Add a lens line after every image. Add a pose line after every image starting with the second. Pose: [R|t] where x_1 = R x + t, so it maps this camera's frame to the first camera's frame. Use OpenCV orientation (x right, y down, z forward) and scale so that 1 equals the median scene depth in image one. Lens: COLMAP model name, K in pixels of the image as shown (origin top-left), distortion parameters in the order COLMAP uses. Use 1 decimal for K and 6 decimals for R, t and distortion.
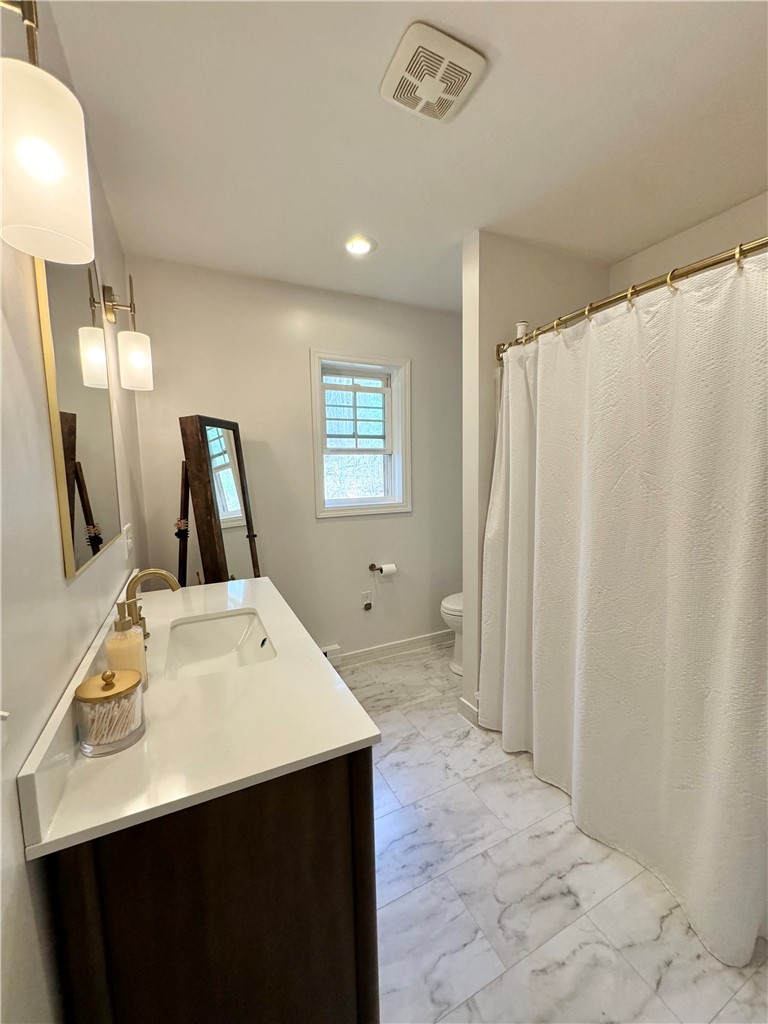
lens RADIAL K [[409.4, 0, 384.0], [0, 409.4, 512.0], [0, 0, 1]] dist [-0.003701, 0.000284]
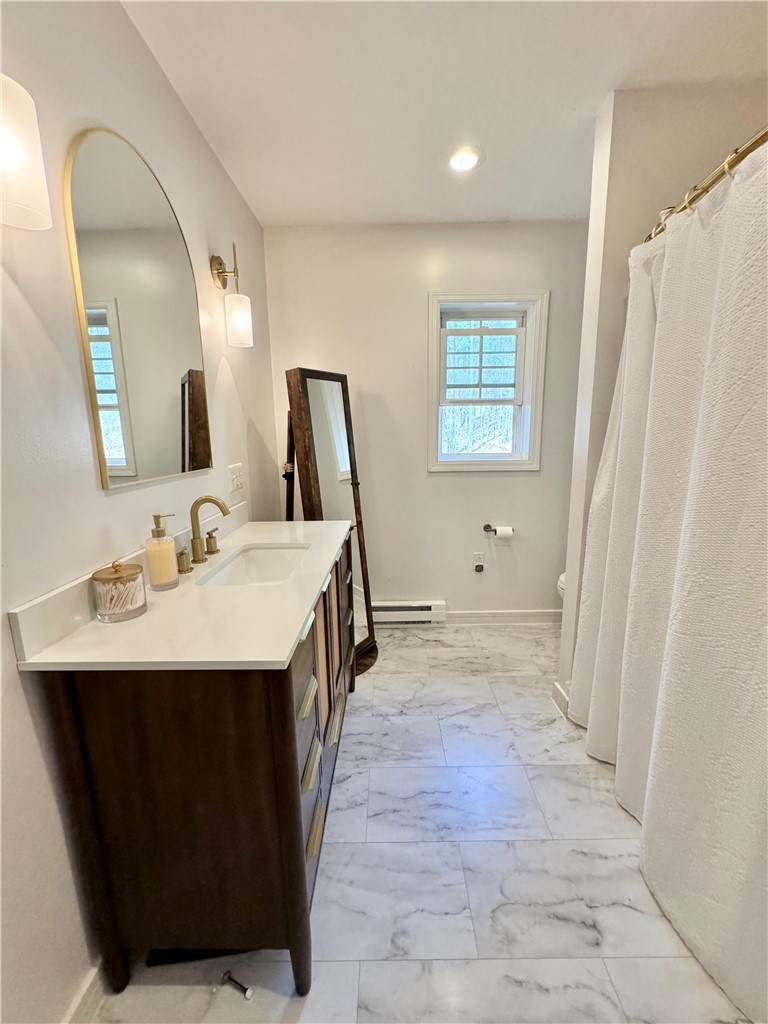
lens RADIAL K [[409.4, 0, 384.0], [0, 409.4, 512.0], [0, 0, 1]] dist [-0.003701, 0.000284]
pose [[0.894893, 0.089546, -0.437205, 0.221909], [-0.050061, 0.993622, 0.101040, 0.021273], [0.443464, -0.068533, 0.893668, 0.080322]]
